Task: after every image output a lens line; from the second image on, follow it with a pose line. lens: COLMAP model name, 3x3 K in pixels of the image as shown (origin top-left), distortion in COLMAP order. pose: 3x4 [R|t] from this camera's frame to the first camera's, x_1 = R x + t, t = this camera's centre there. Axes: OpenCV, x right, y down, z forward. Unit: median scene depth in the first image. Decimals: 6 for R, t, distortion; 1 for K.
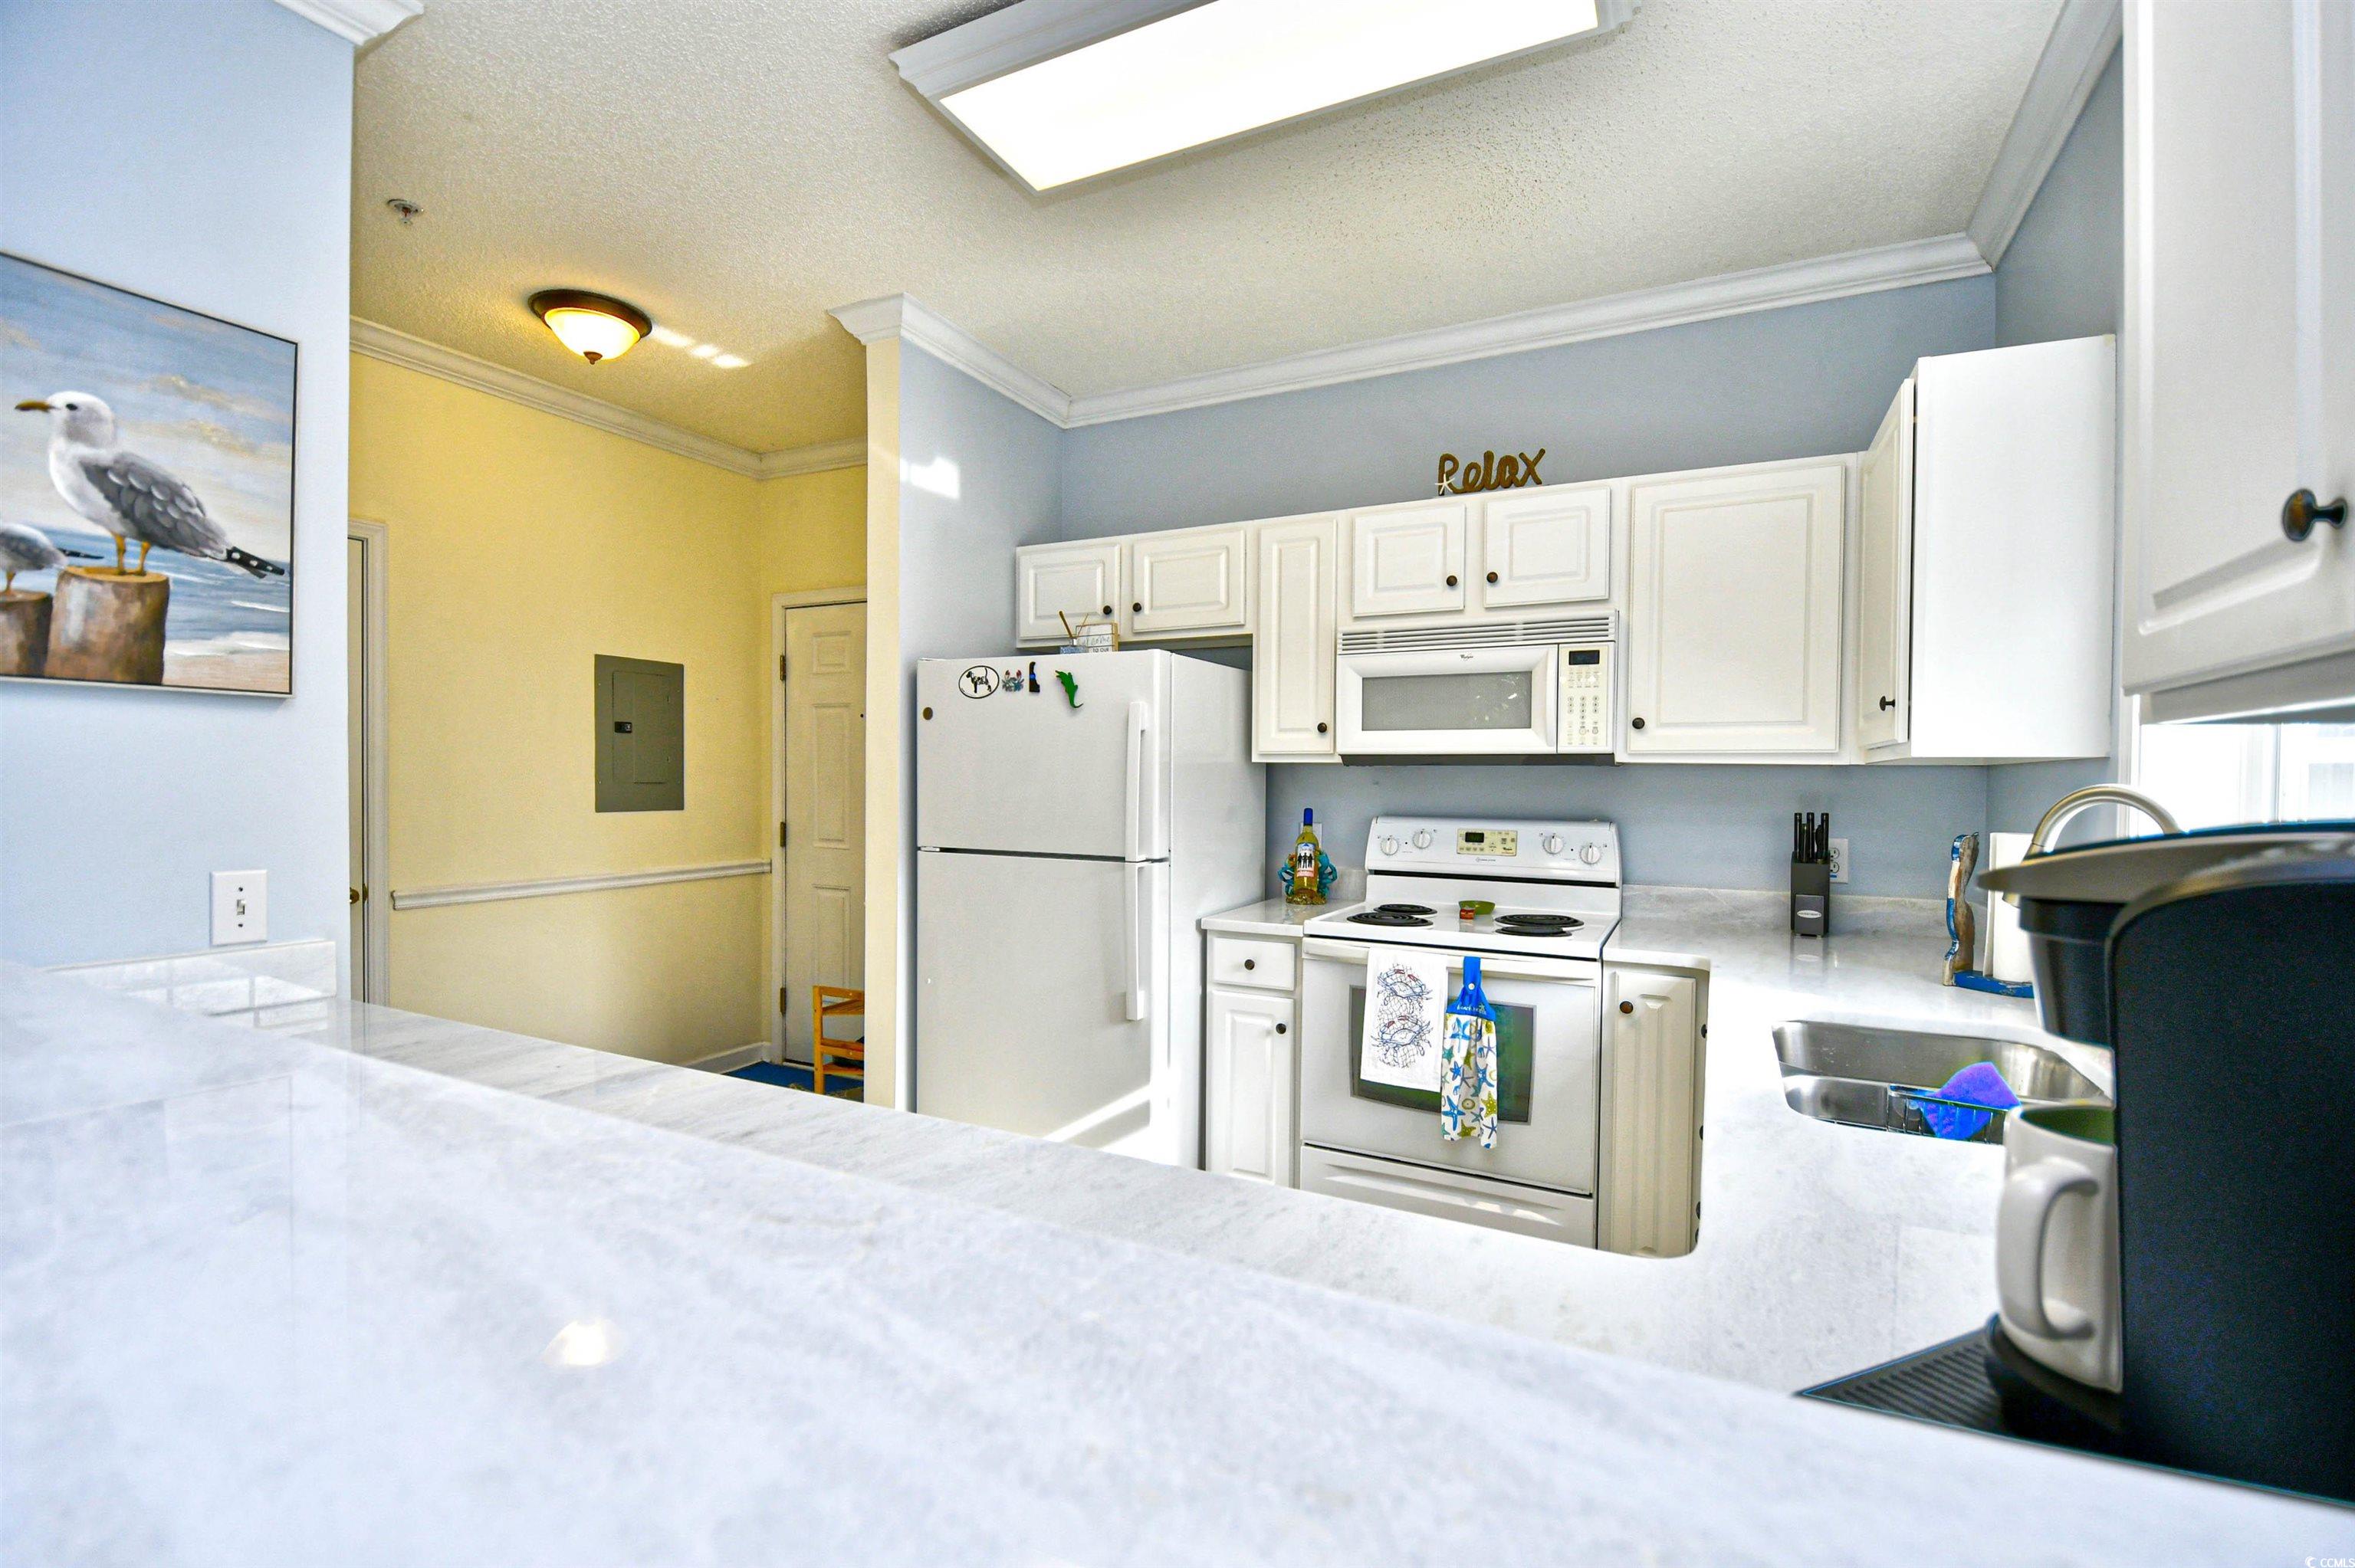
lens RADIAL K [[1051.2, 0, 1174.7], [0, 1051.2, 787.2], [0, 0, 1]] dist [0.007677, -0.017322]
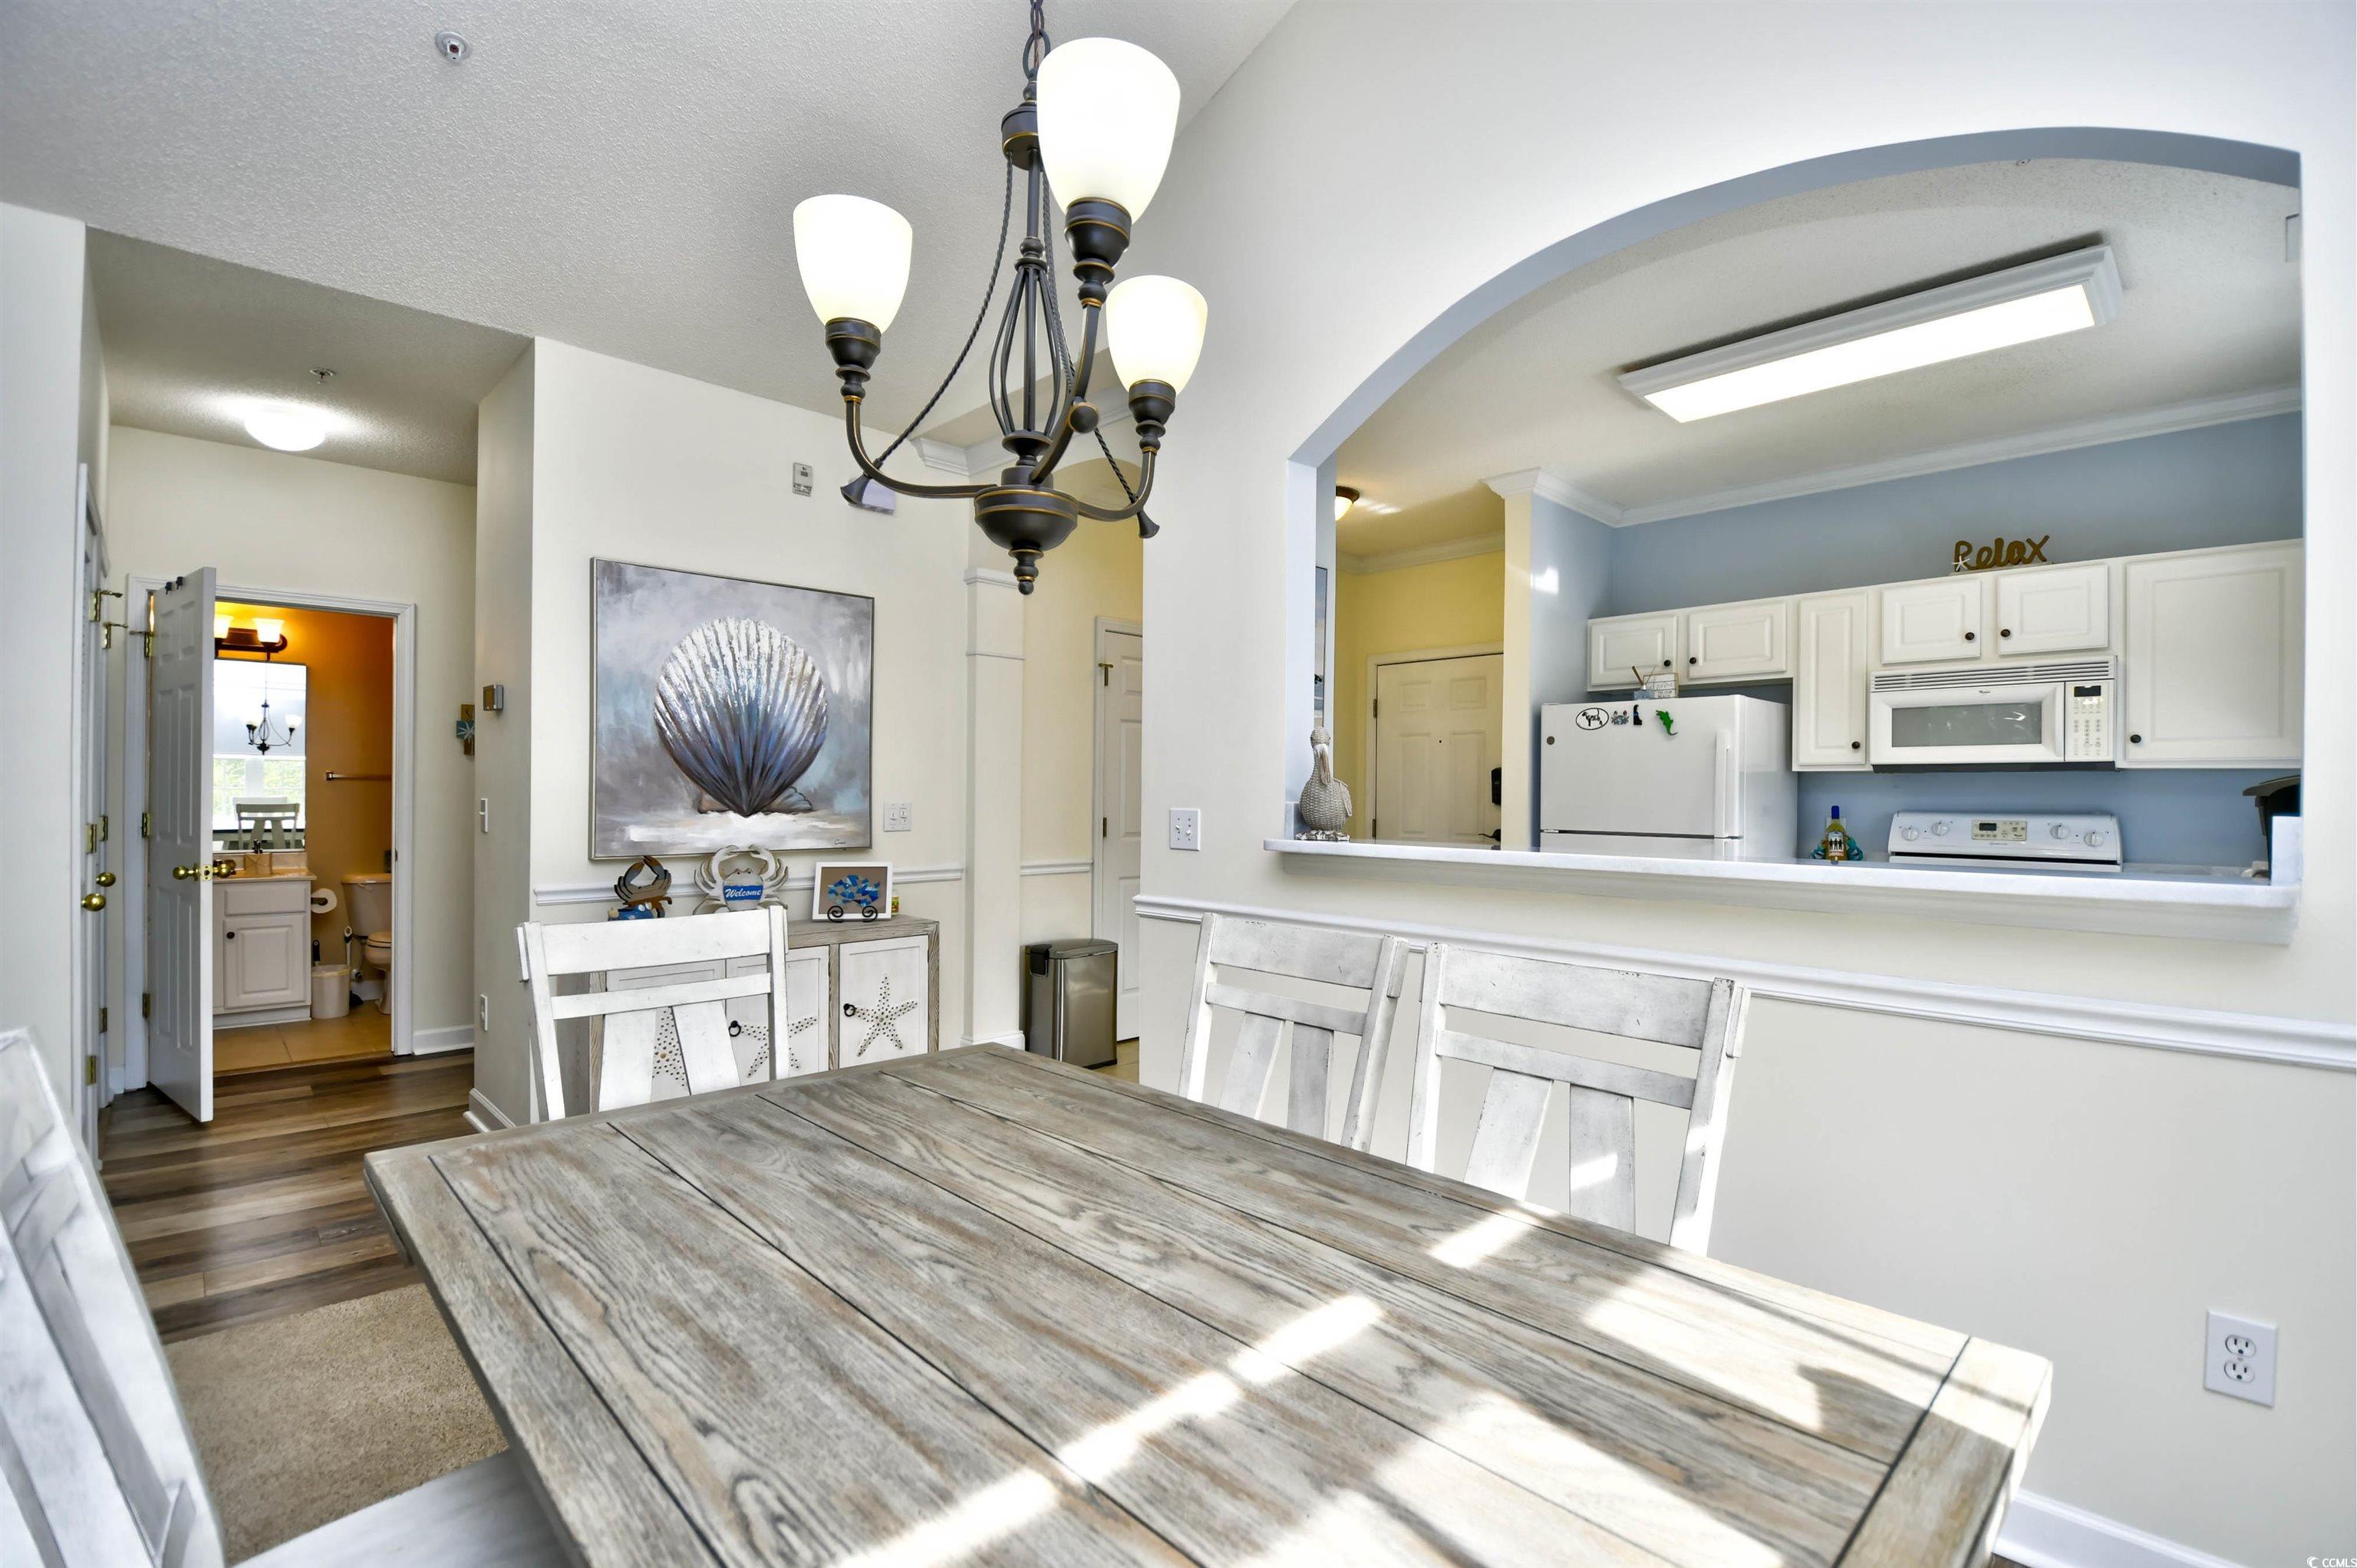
lens RADIAL K [[1052.2, 0, 1175.5], [0, 1052.2, 793.2], [0, 0, 1]] dist [0.007677, -0.017322]
pose [[0.944169, -0.001819, -0.329457, -0.256033], [-0.003279, 0.999883, -0.014919, 0.030255], [0.329445, 0.015167, 0.944053, -0.612617]]
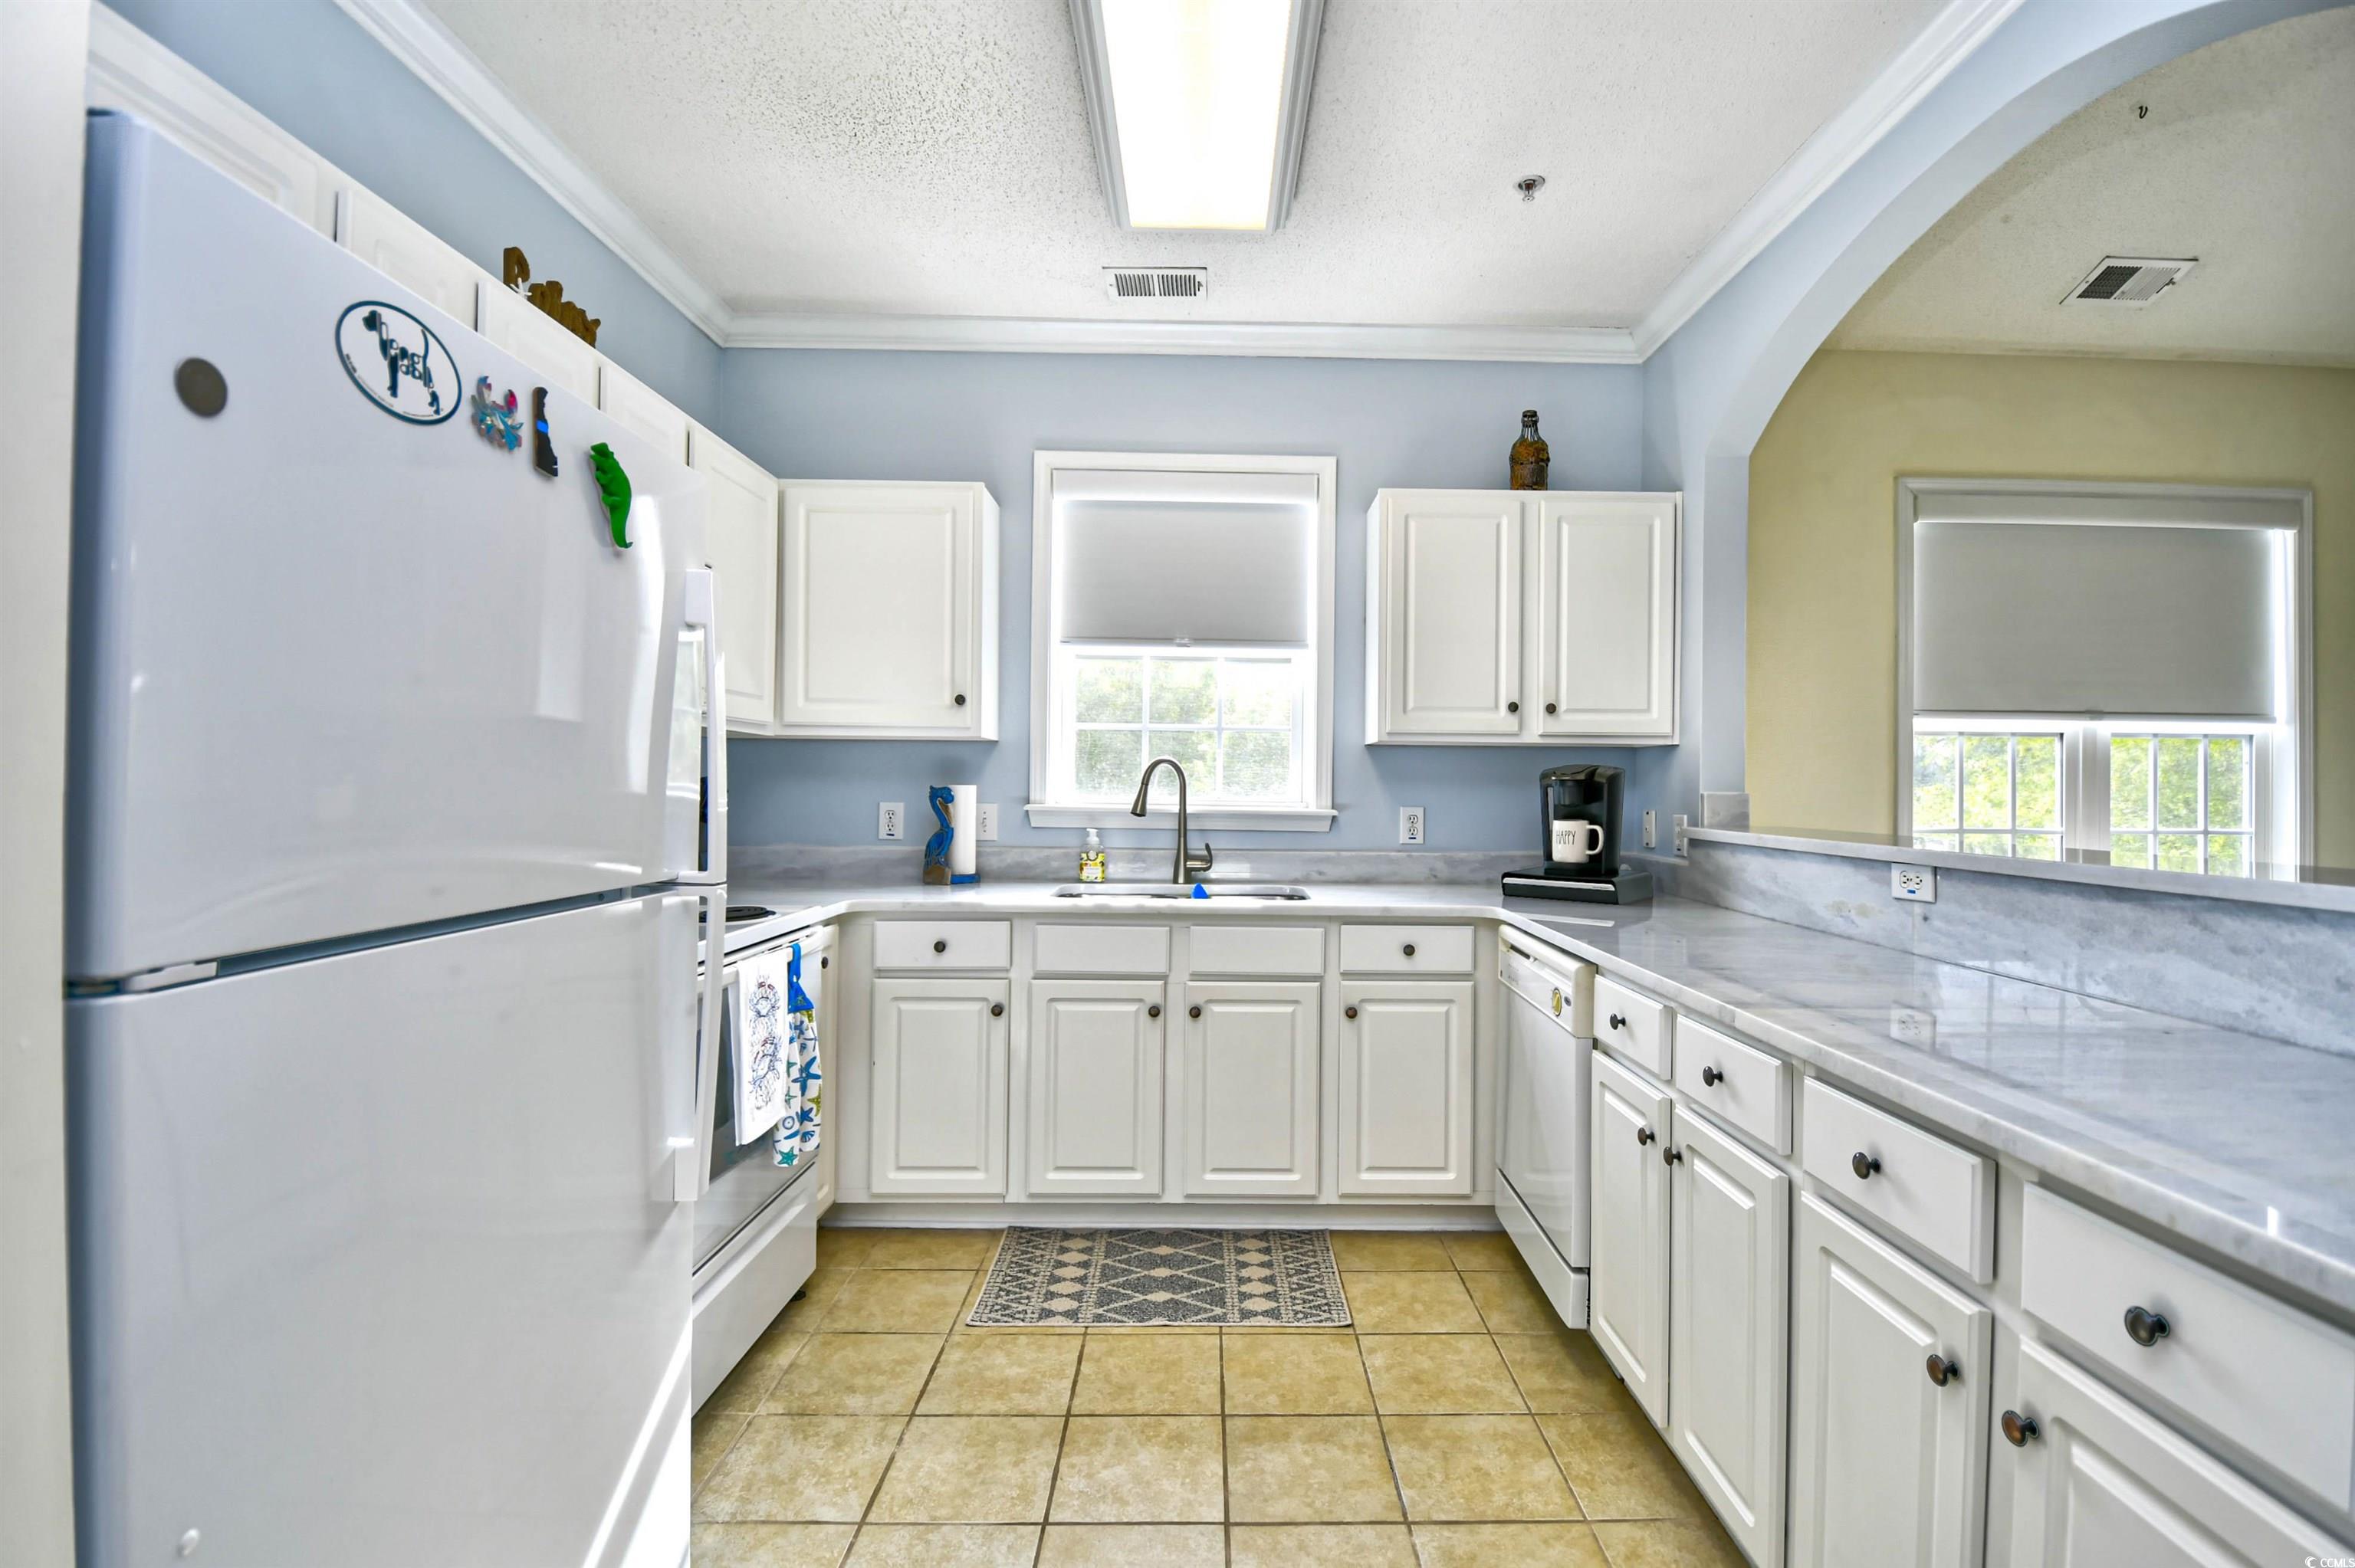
lens RADIAL K [[1051.2, 0, 1237.7], [0, 1051.2, 785.0], [0, 0, 1]] dist [0.007677, -0.017322]
pose [[-0.473290, -0.014371, 0.880790, -0.567282], [-0.005554, 0.999896, 0.013330, 0.013714], [-0.880889, 0.001417, -0.473320, 0.942397]]
